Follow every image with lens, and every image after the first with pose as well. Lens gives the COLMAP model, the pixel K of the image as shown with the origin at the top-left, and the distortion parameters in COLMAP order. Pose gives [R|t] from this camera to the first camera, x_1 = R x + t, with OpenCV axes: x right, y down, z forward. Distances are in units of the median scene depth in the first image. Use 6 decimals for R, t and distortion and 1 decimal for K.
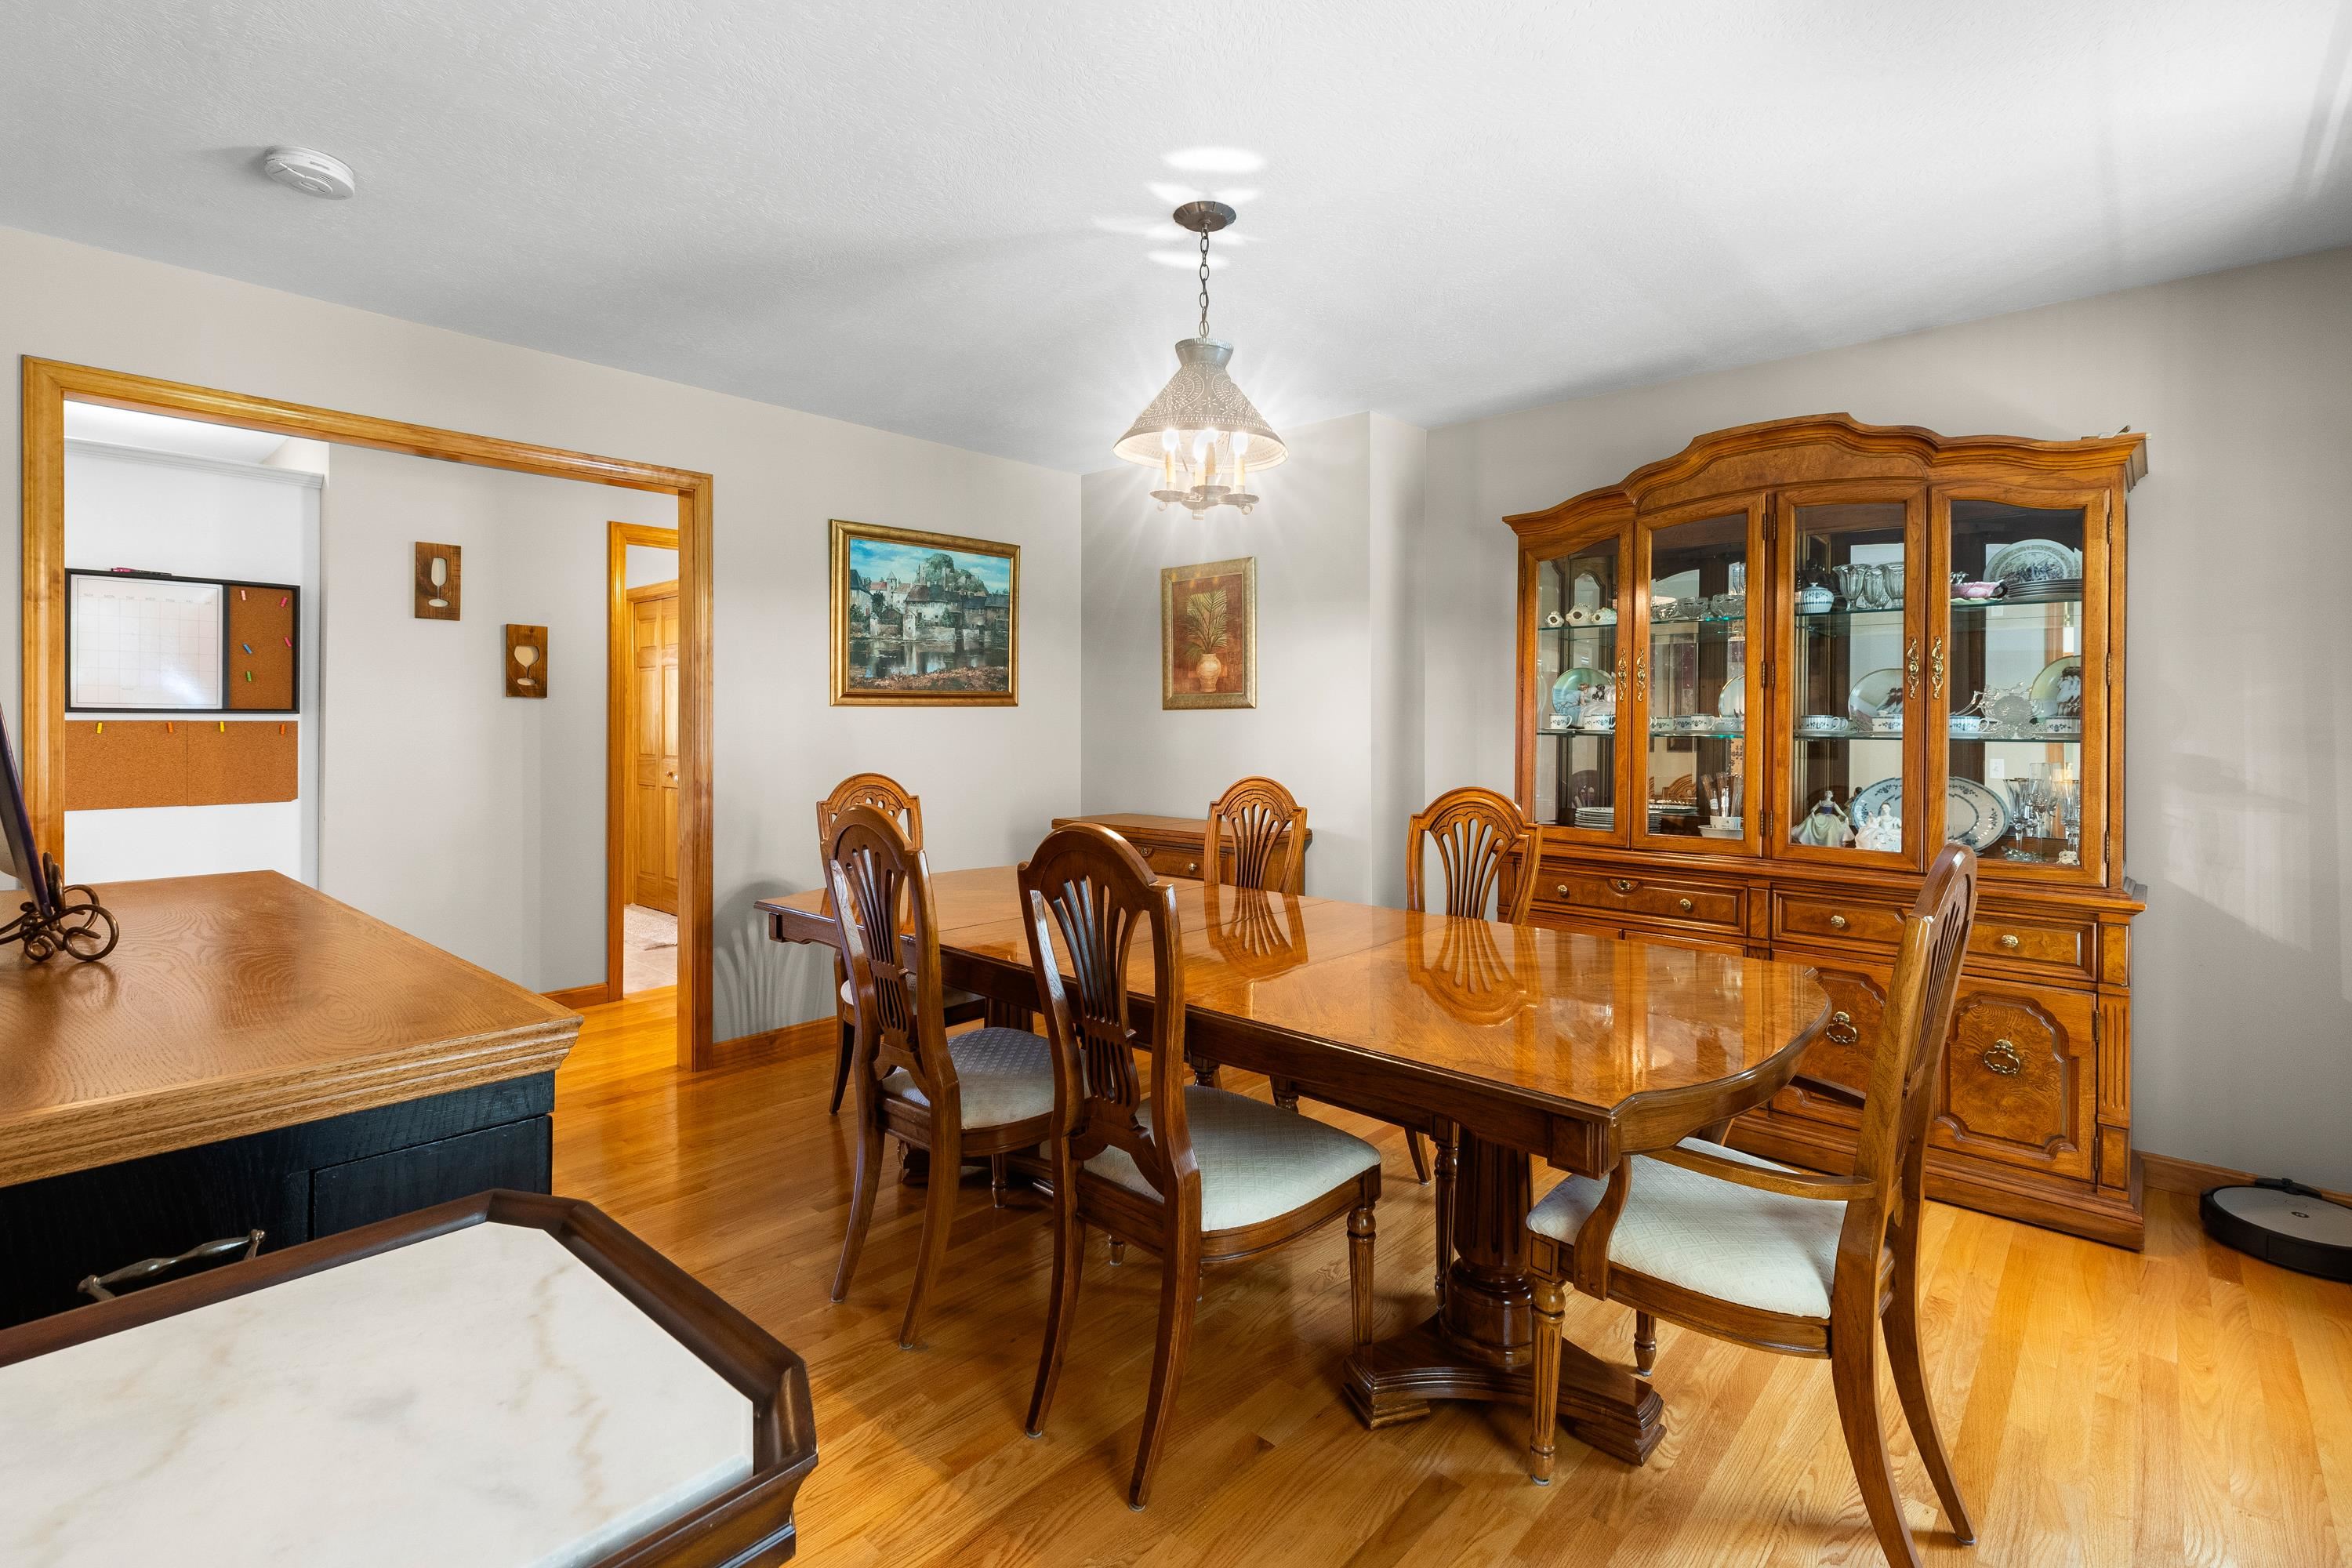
lens RADIAL K [[1069.8, 0, 1175.2], [0, 1069.8, 716.7], [0, 0, 1]] dist [0.001881, 0.000062]
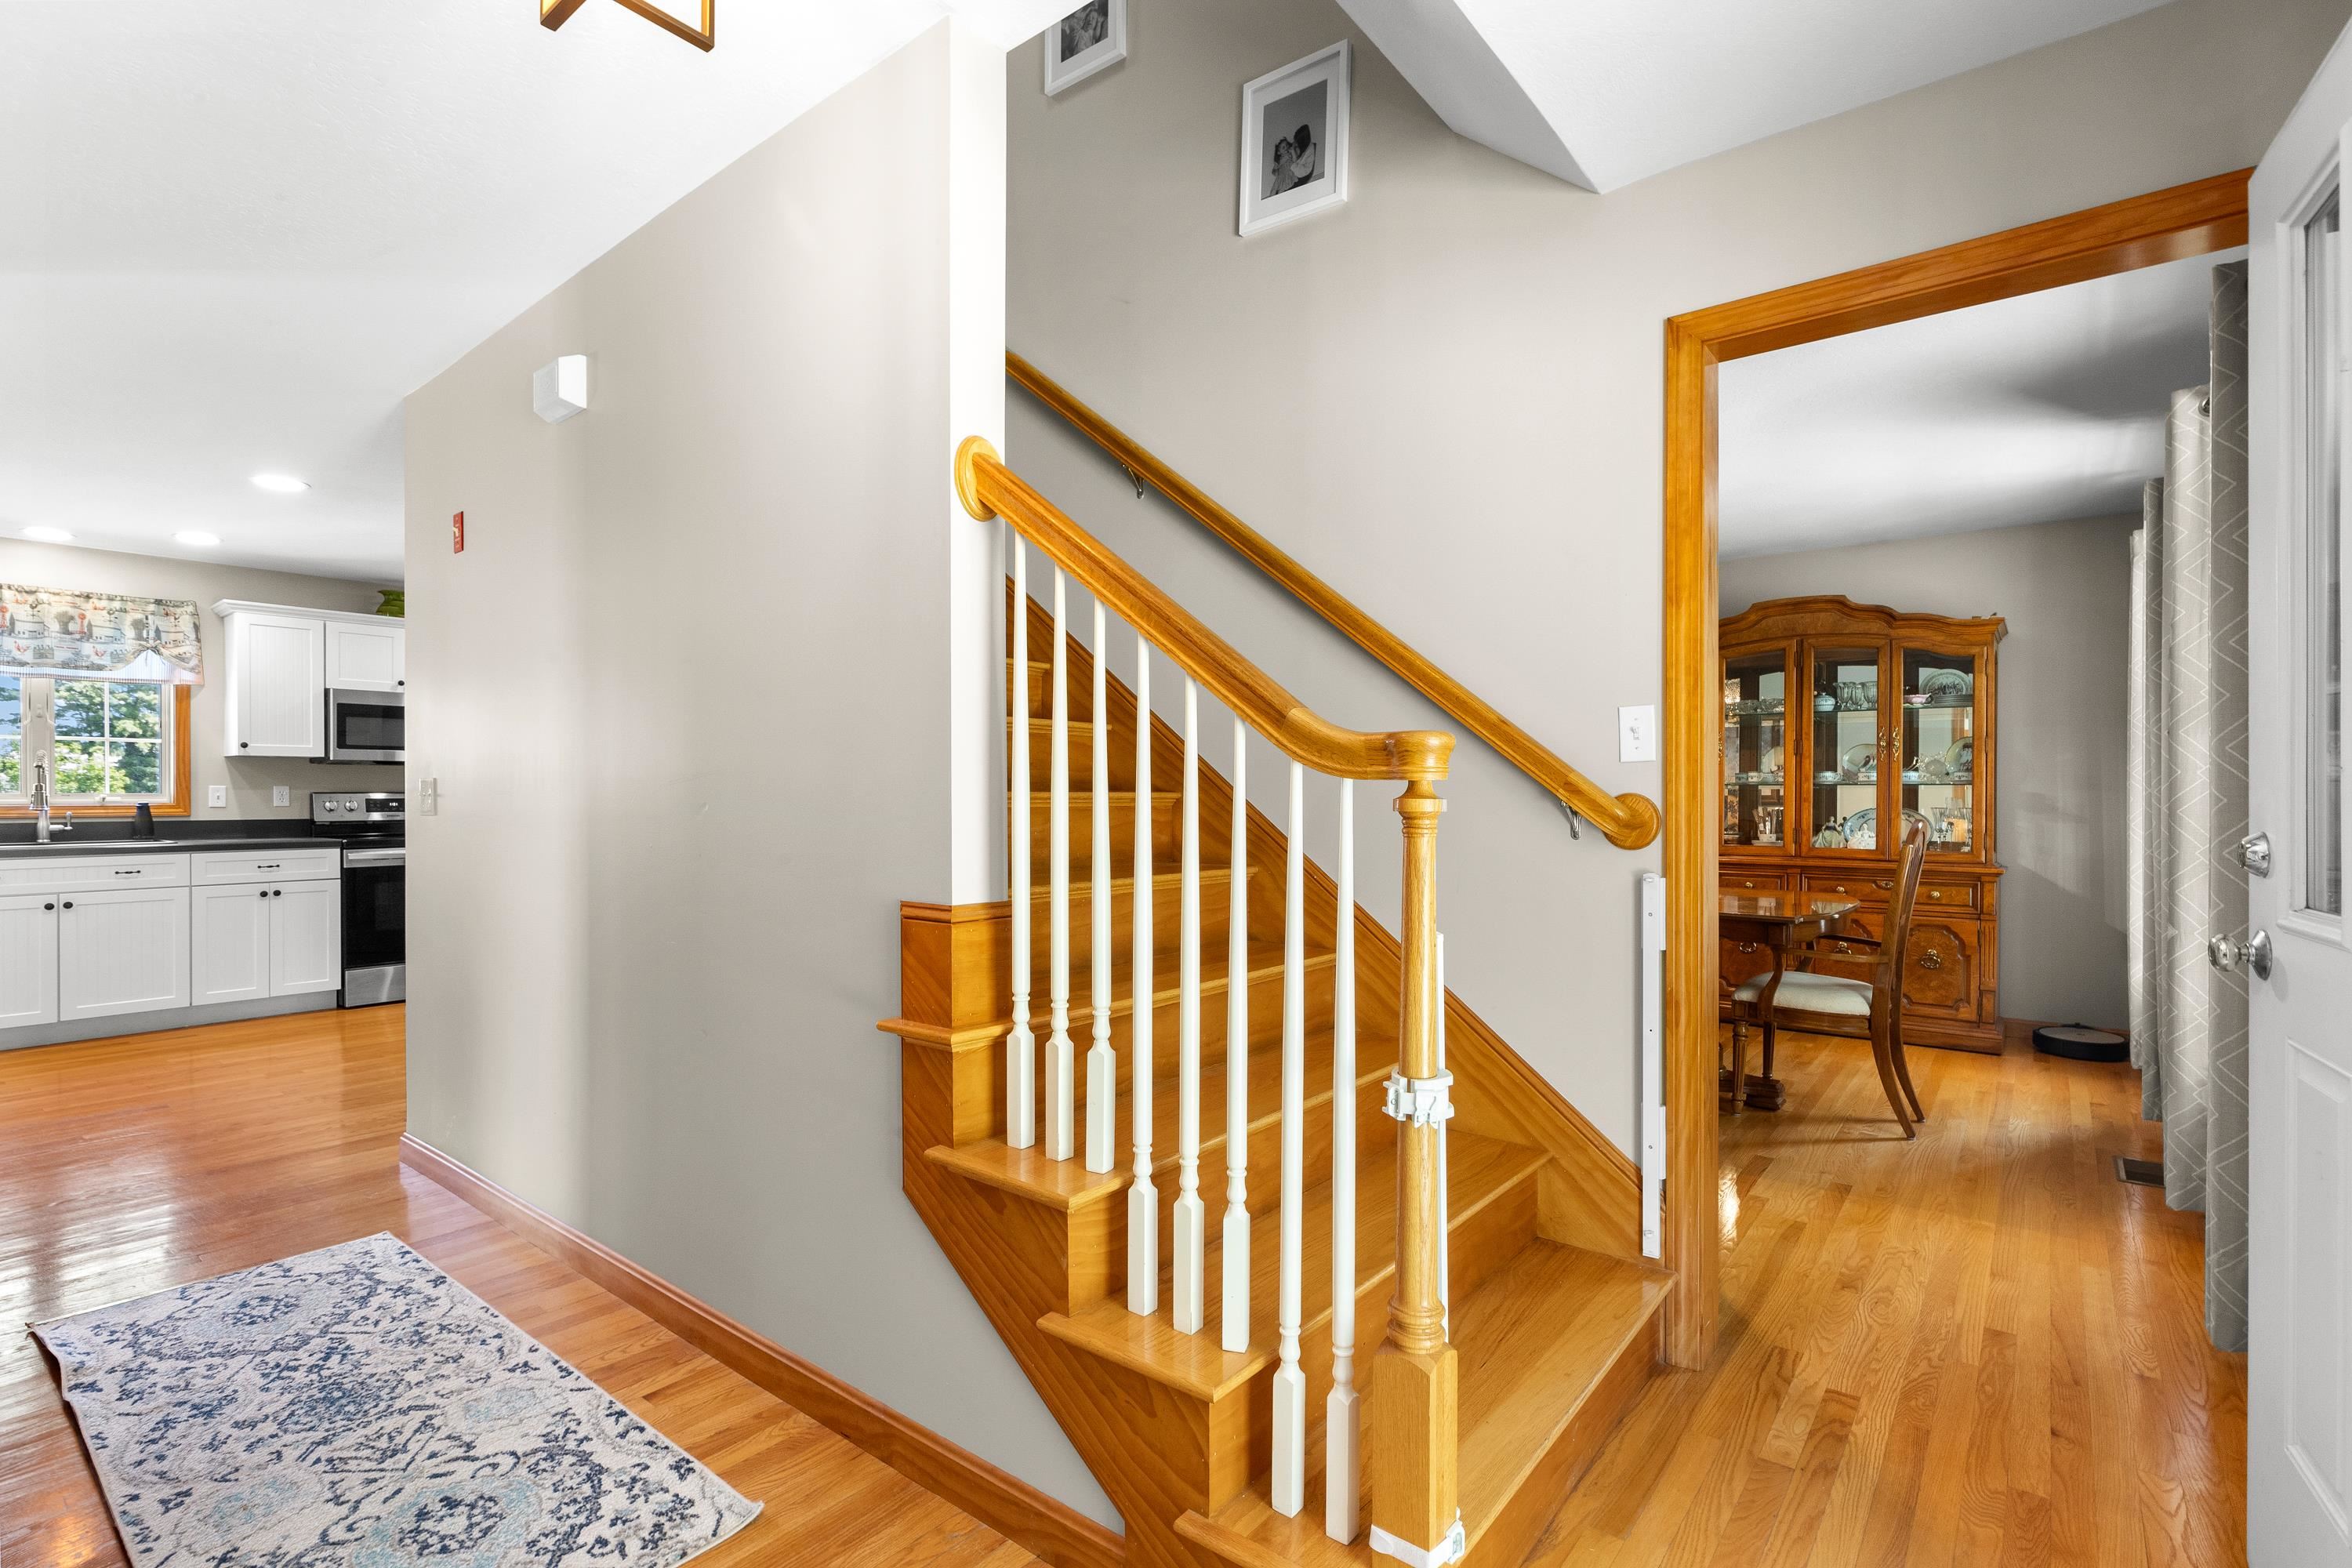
lens RADIAL K [[1093.6, 0, 1180.6], [0, 1093.6, 796.8], [0, 0, 1]] dist [-0.005500, 0.000287]
pose [[0.997694, -0.004209, 0.067739, -0.507668], [0.003846, 0.999978, 0.005495, 0.023836], [-0.067761, -0.005222, 0.997688, -0.618265]]
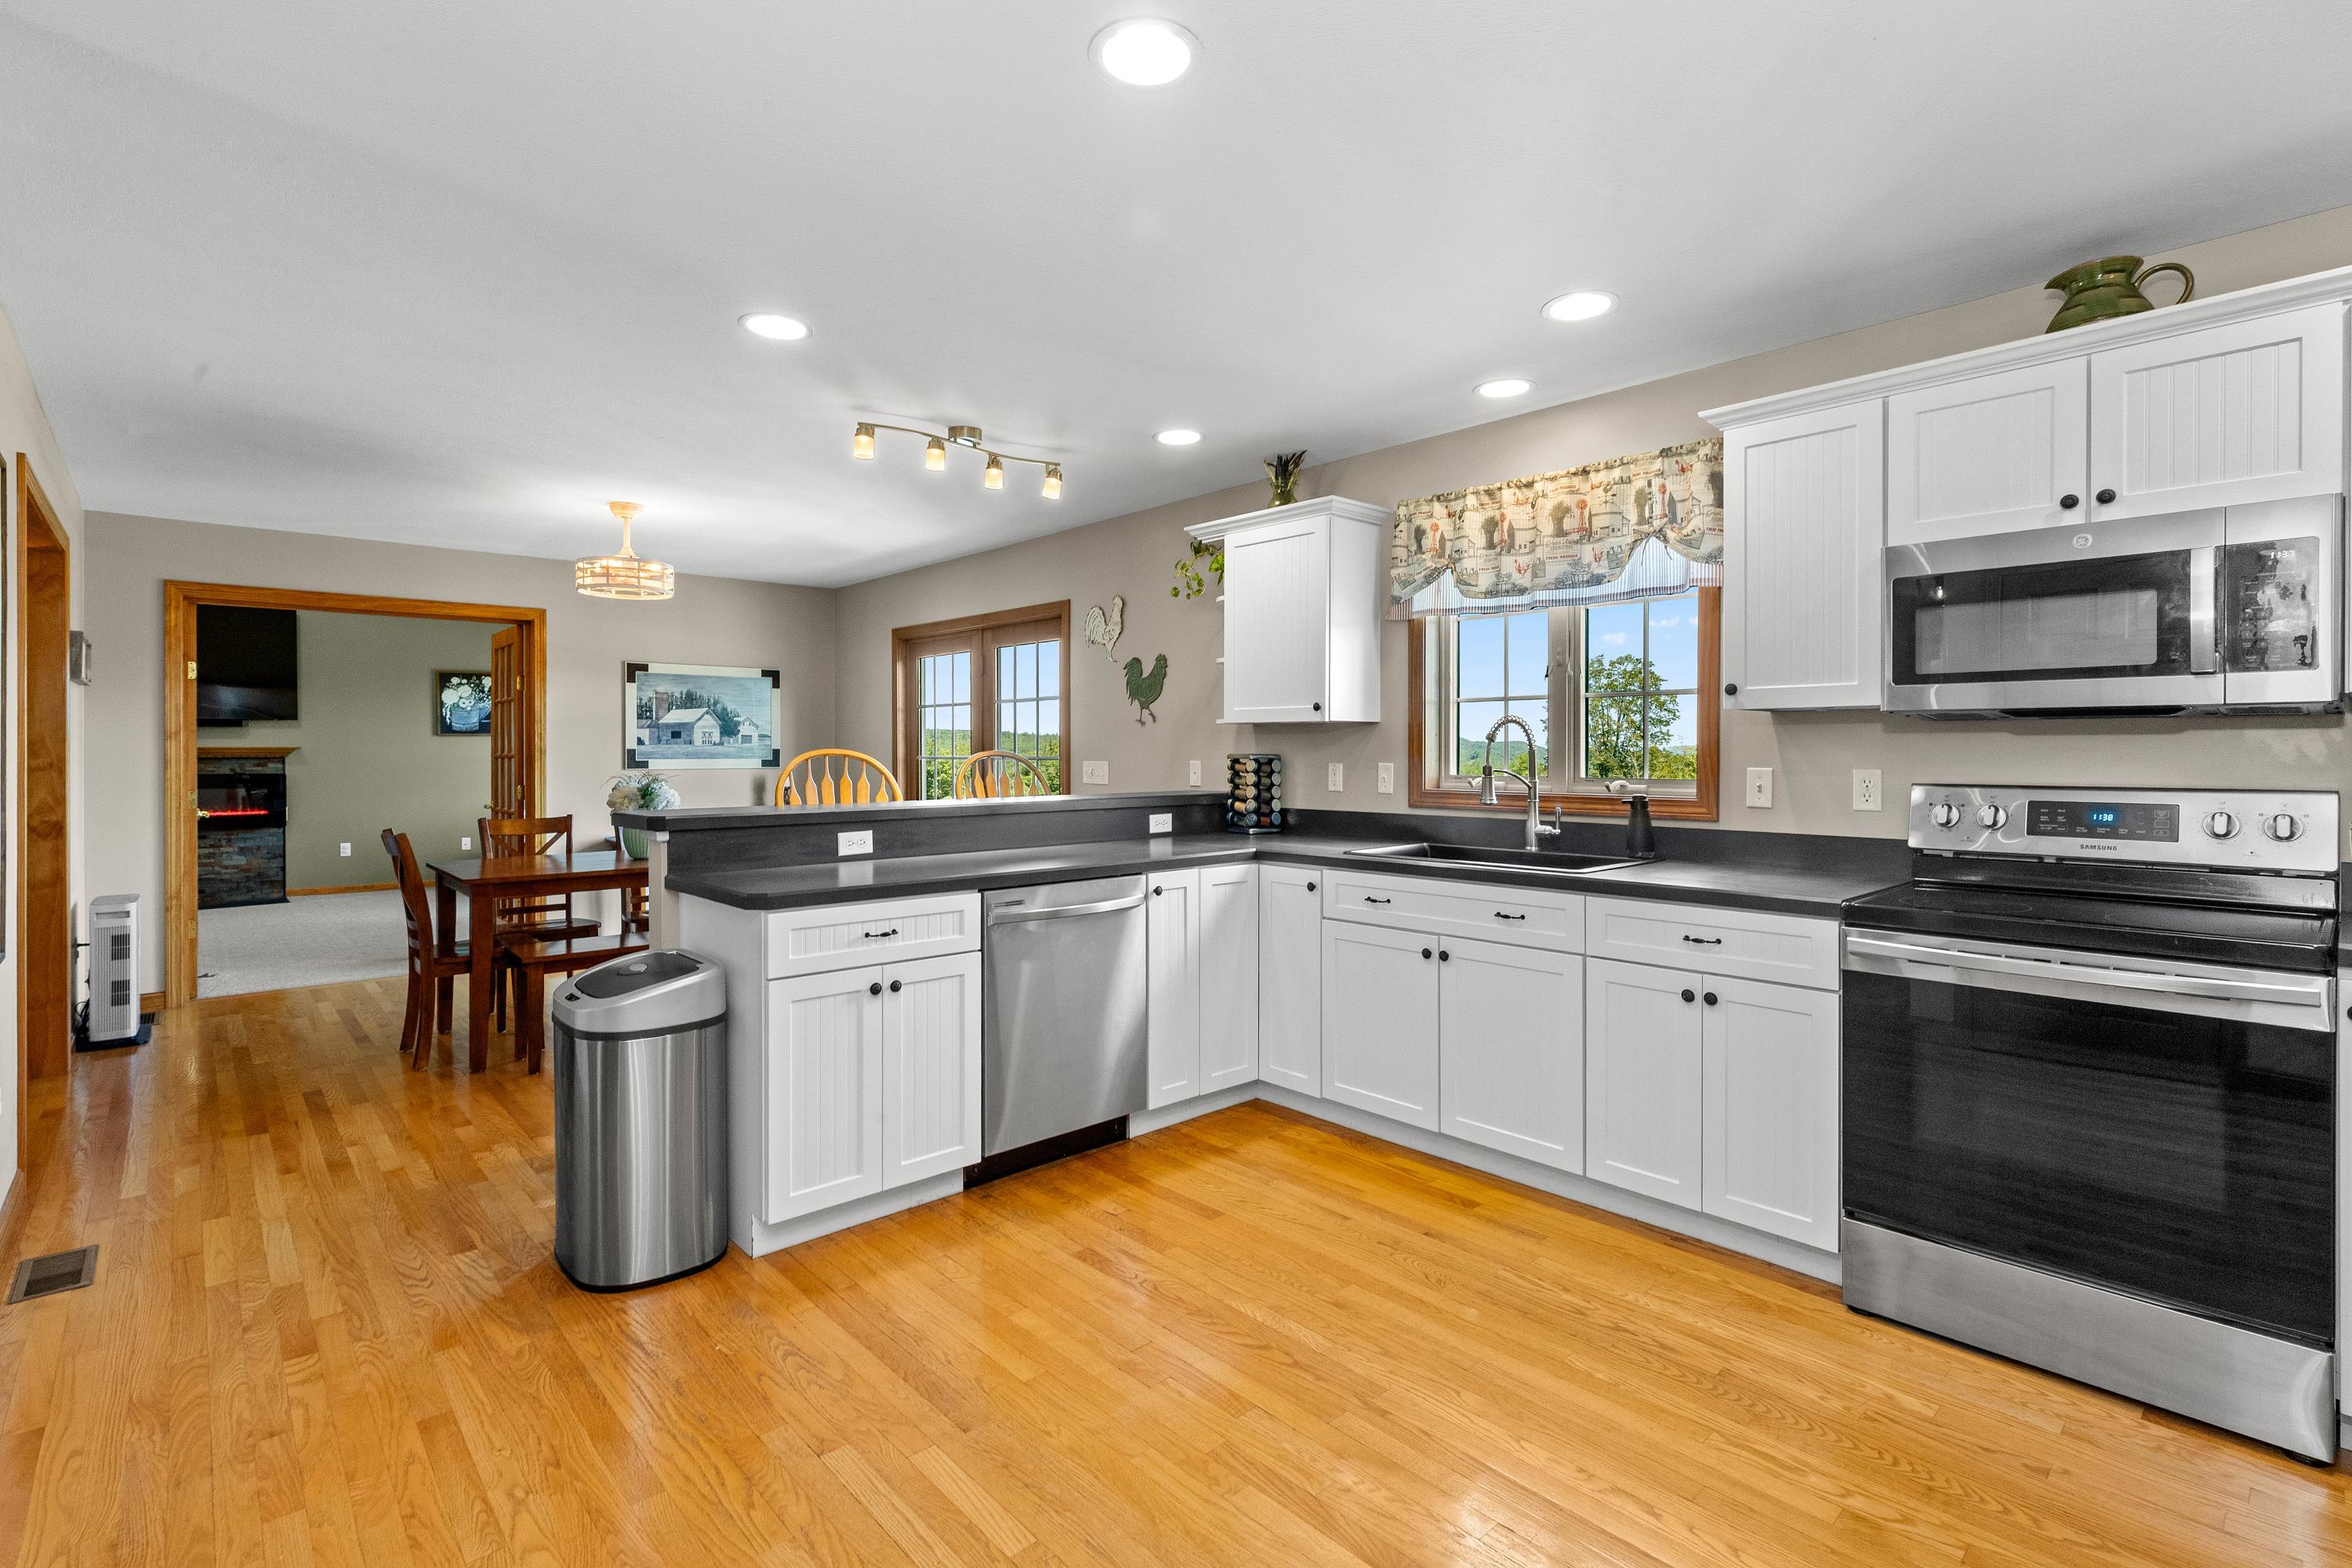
lens RADIAL K [[1093.1, 0, 1173.5], [0, 1093.1, 754.8], [0, 0, 1]] dist [0.007868, -0.001683]
pose [[-0.088786, -0.000928, -0.996050, -0.964244], [0.001945, 0.999997, -0.001105, -0.002241], [0.996049, -0.002035, -0.088784, 0.868034]]
